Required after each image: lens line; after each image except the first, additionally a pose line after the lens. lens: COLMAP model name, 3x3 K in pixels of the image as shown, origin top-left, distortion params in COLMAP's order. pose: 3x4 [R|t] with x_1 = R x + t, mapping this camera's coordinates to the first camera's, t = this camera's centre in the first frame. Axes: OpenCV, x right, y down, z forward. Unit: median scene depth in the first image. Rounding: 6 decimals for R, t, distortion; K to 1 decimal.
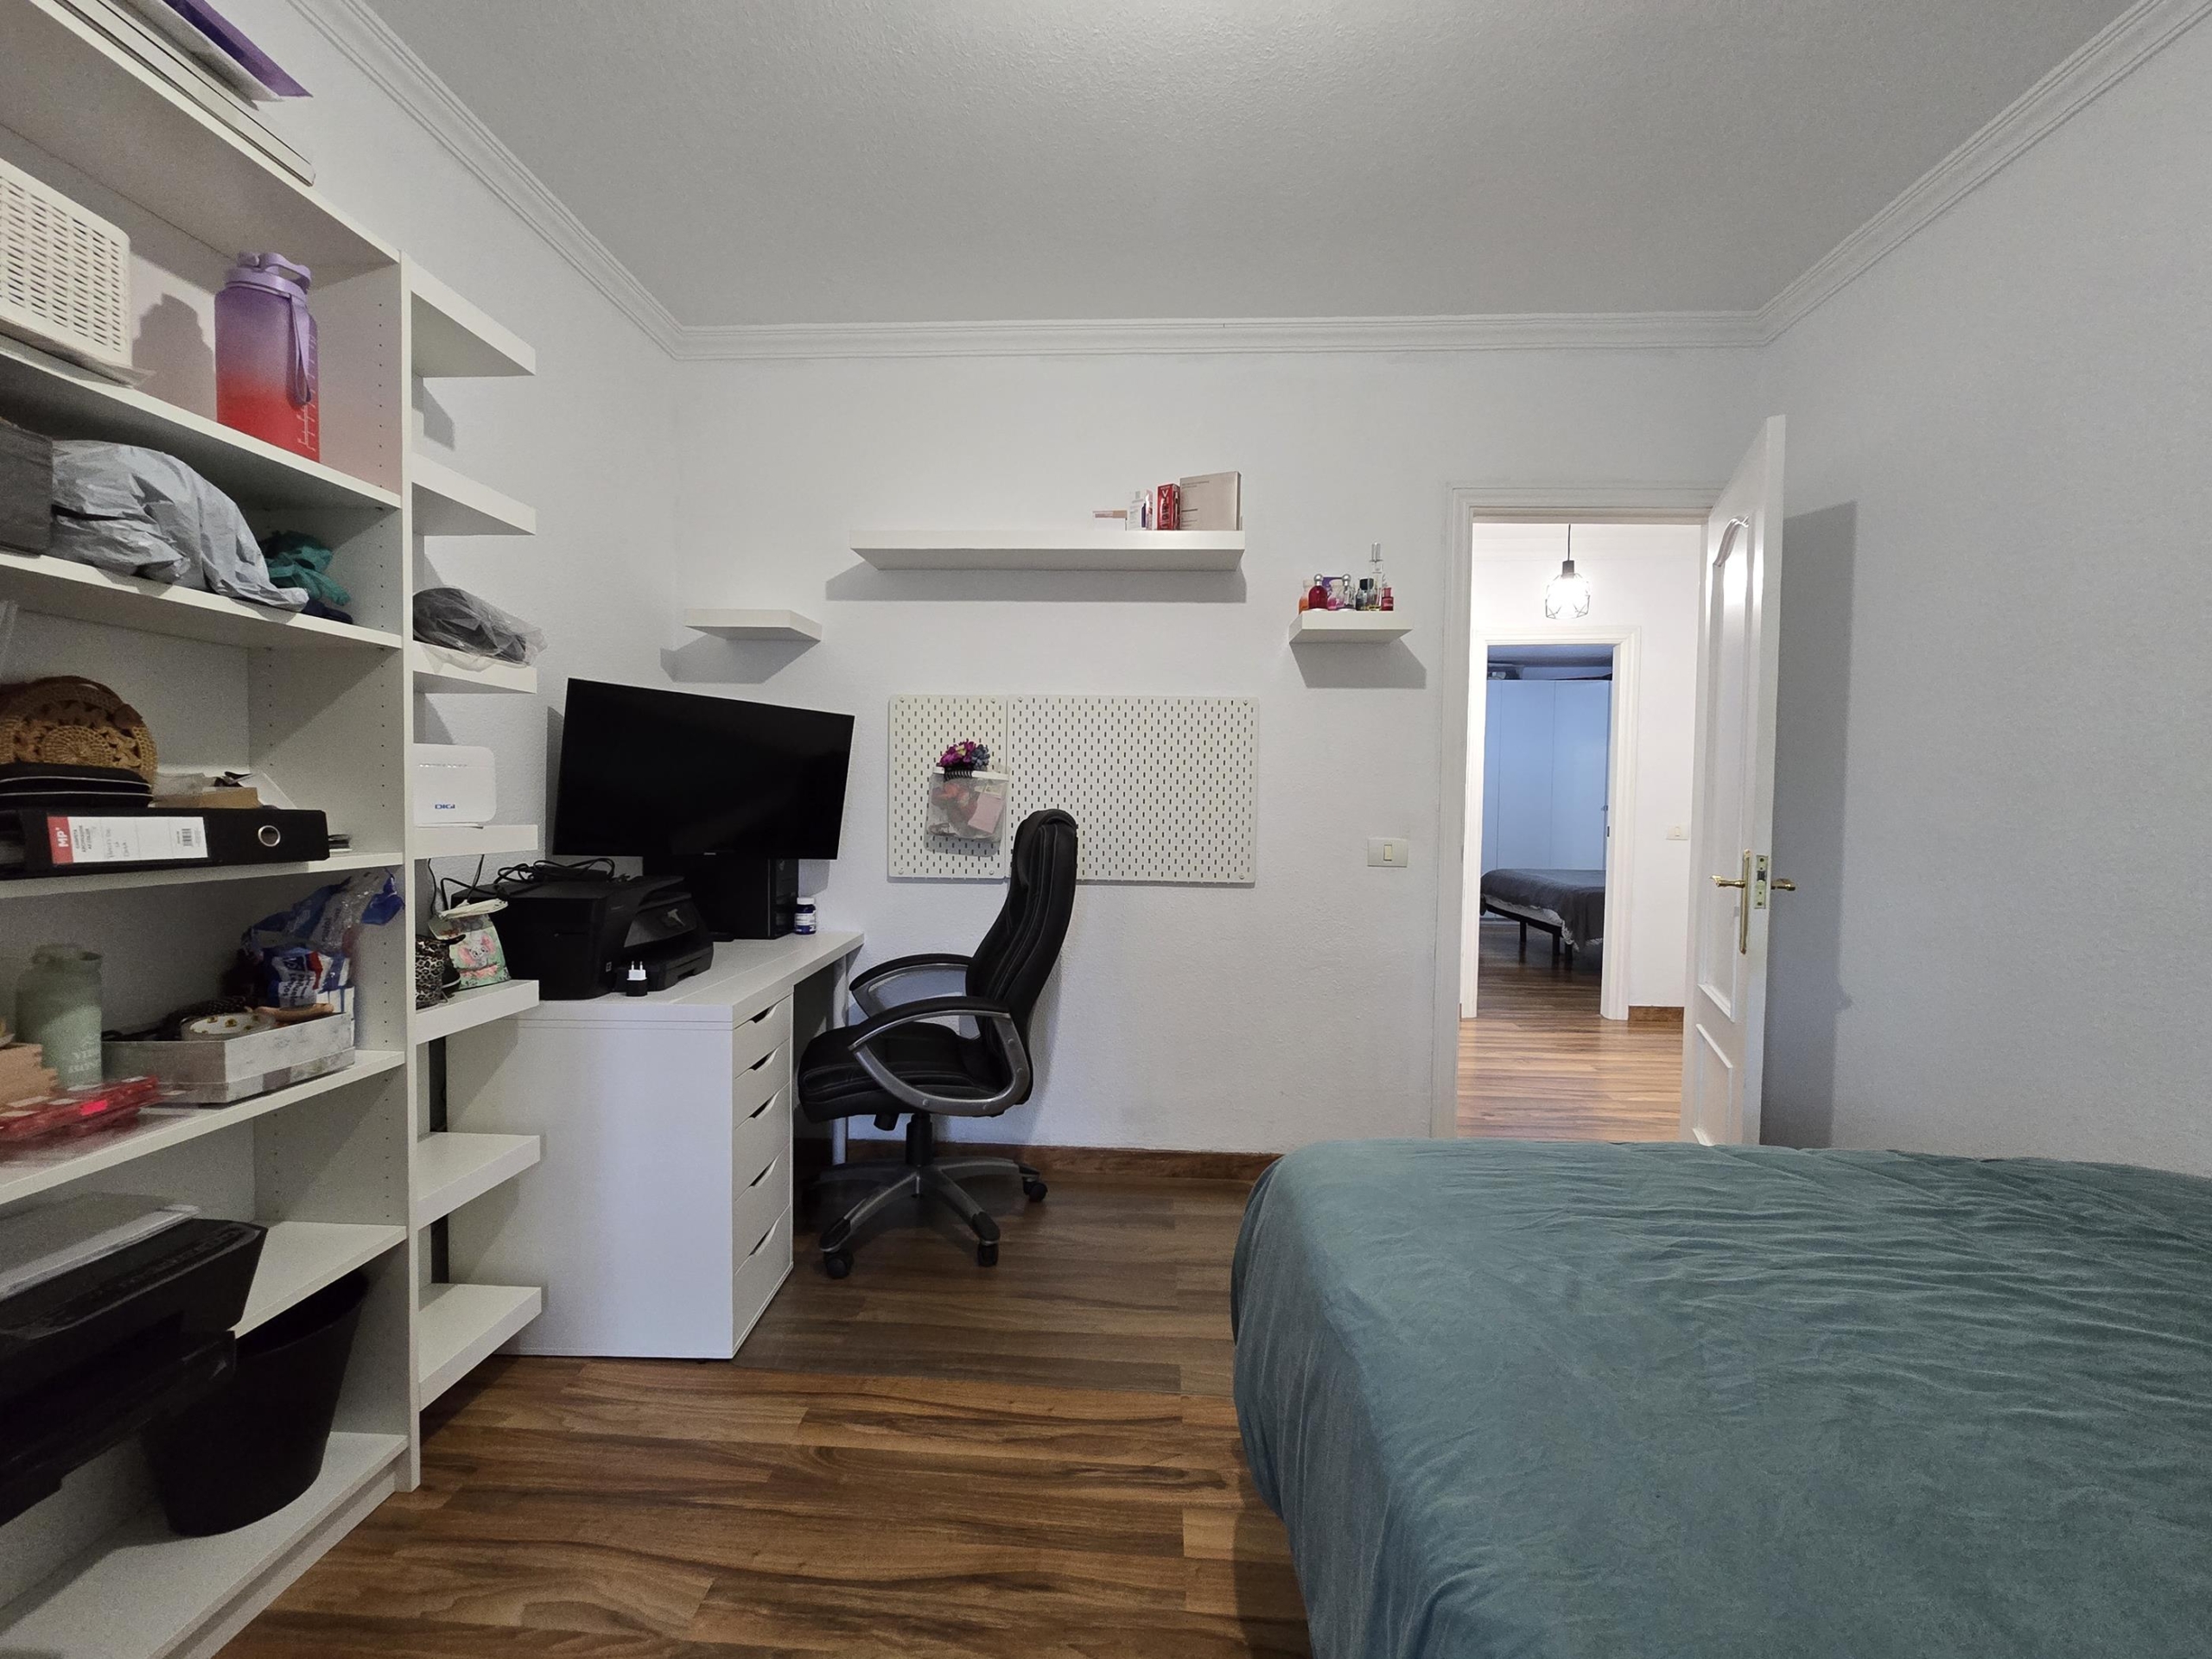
lens RADIAL K [[898.4, 0, 1105.3], [0, 898.4, 823.7], [0, 0, 1]] dist [0.015812, -0.000008]
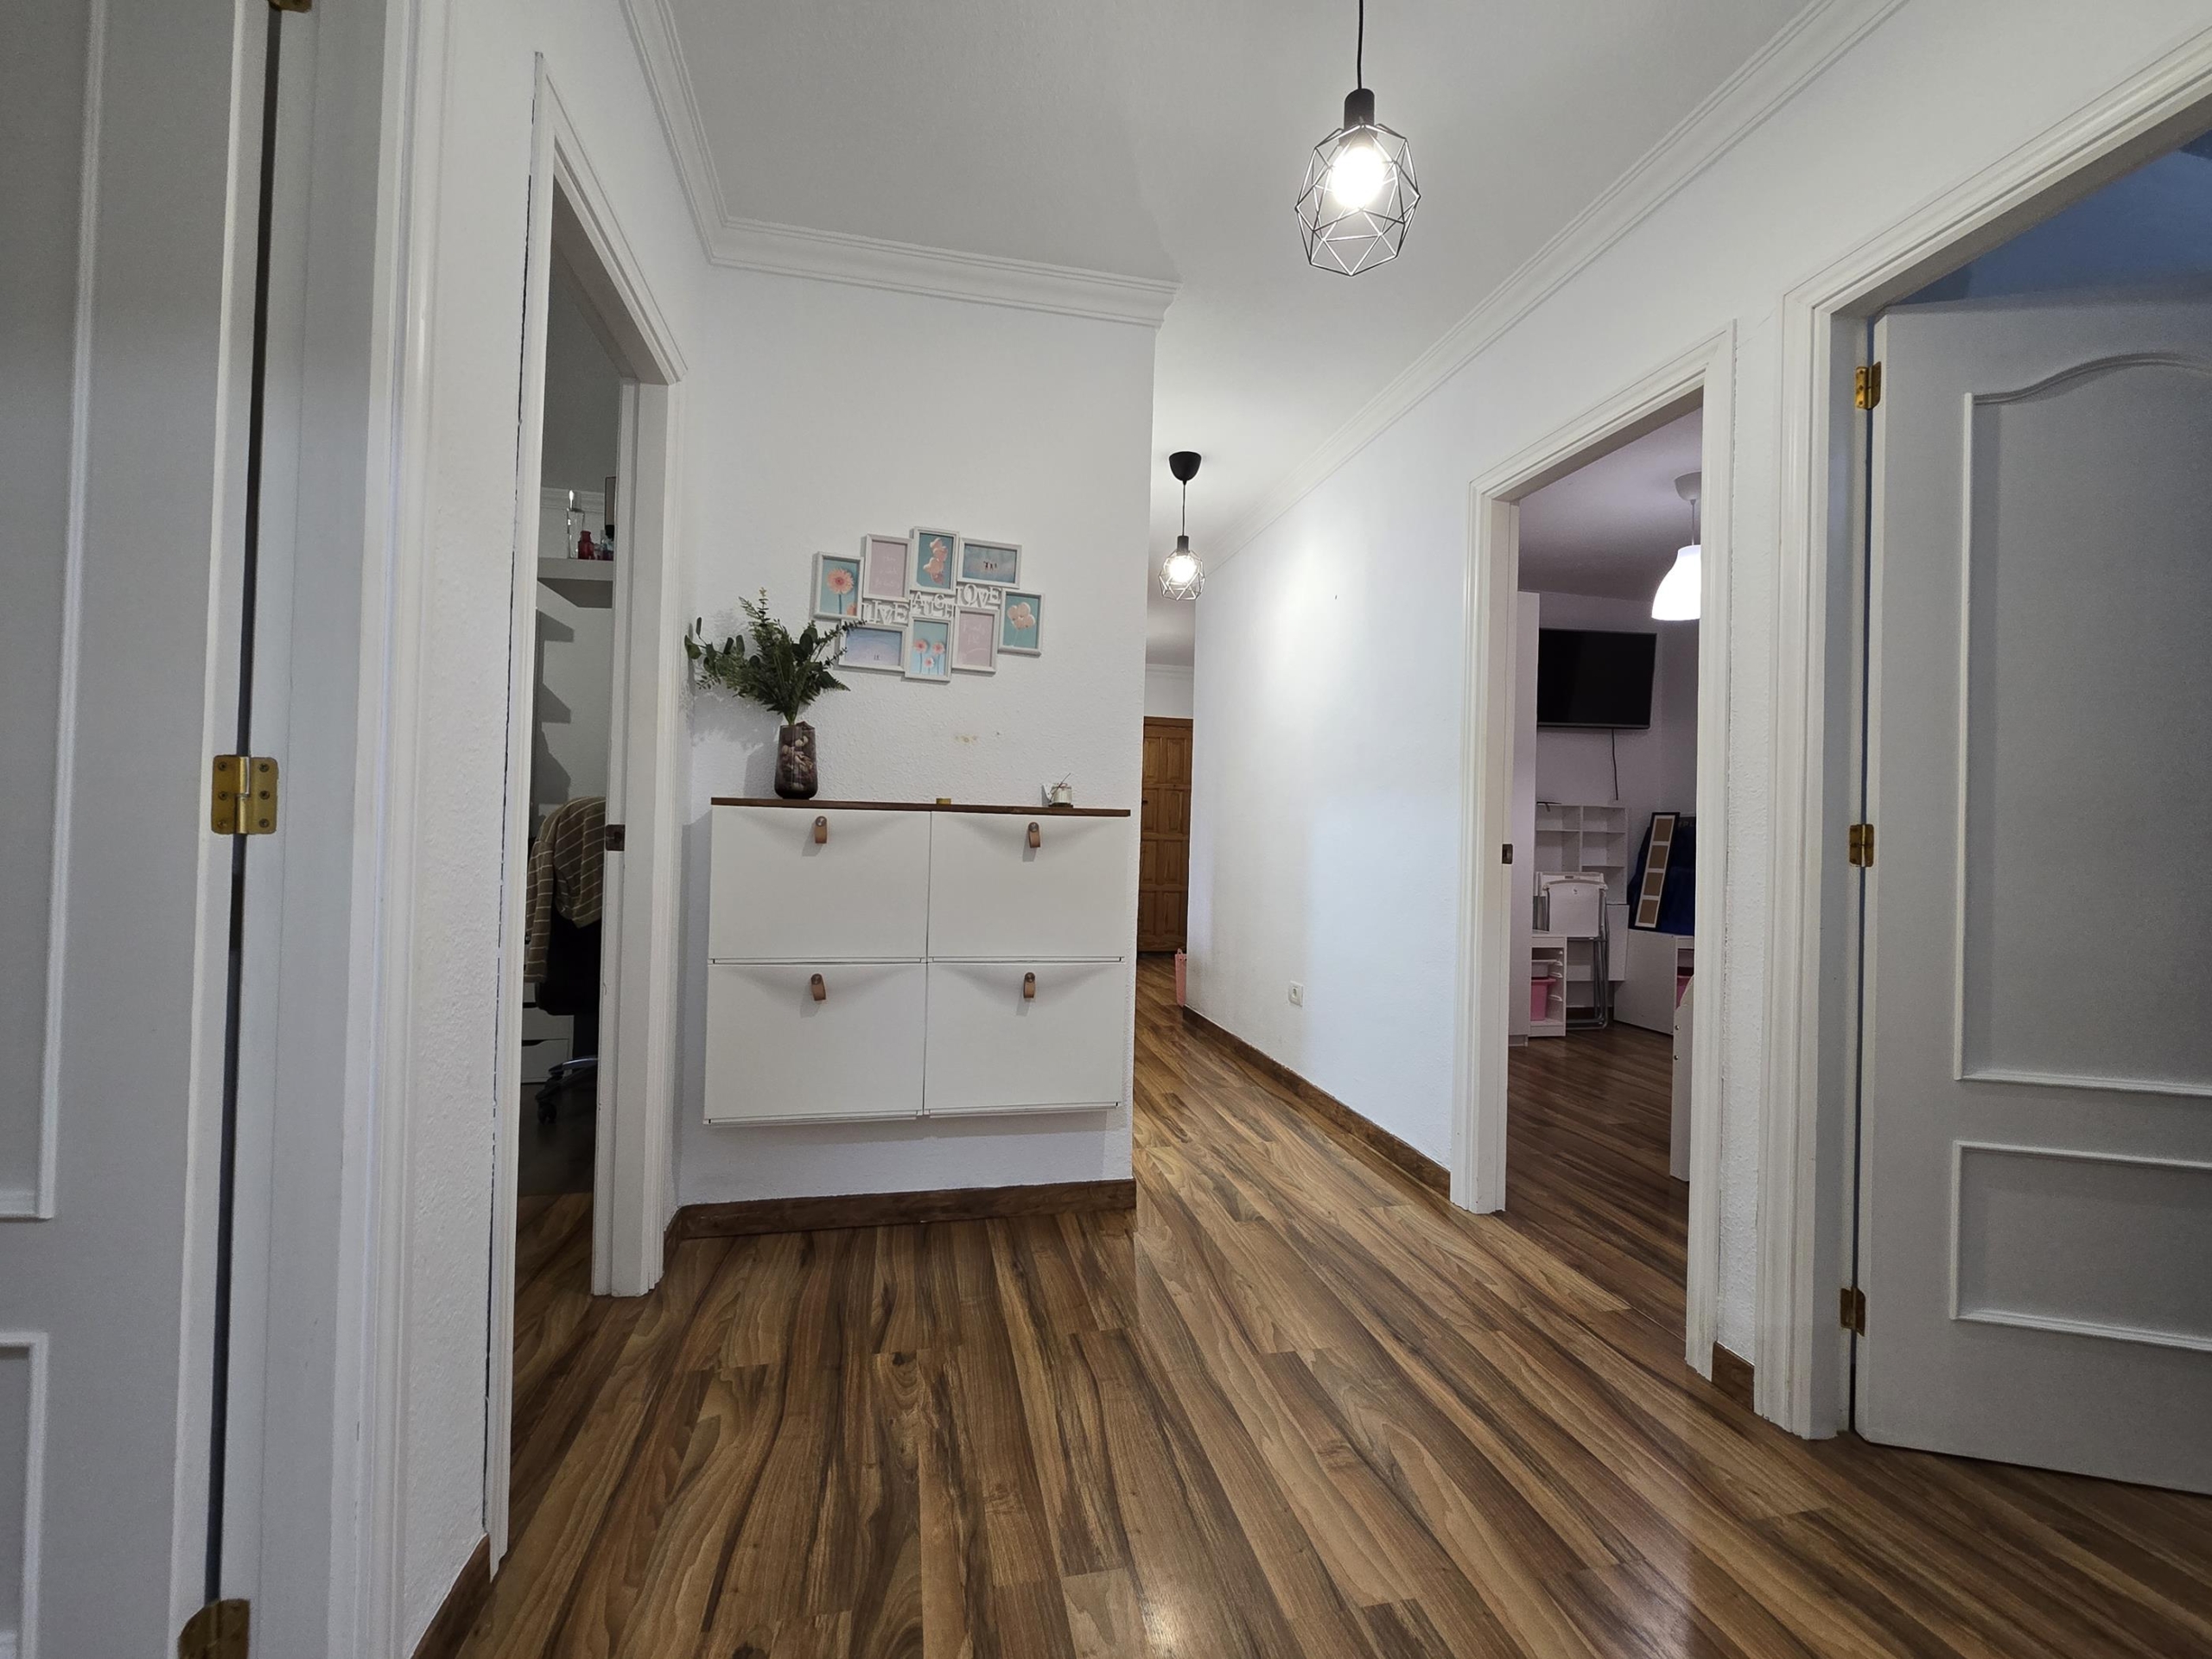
lens RADIAL K [[870.1, 0, 1106.0], [0, 870.1, 829.5], [0, 0, 1]] dist [-0.017010, 0.000098]
pose [[0.257231, -0.015916, -0.966219, 2.215052], [-0.032173, 0.999169, -0.025024, 0.039912], [0.965814, 0.037523, 0.256505, 2.254604]]
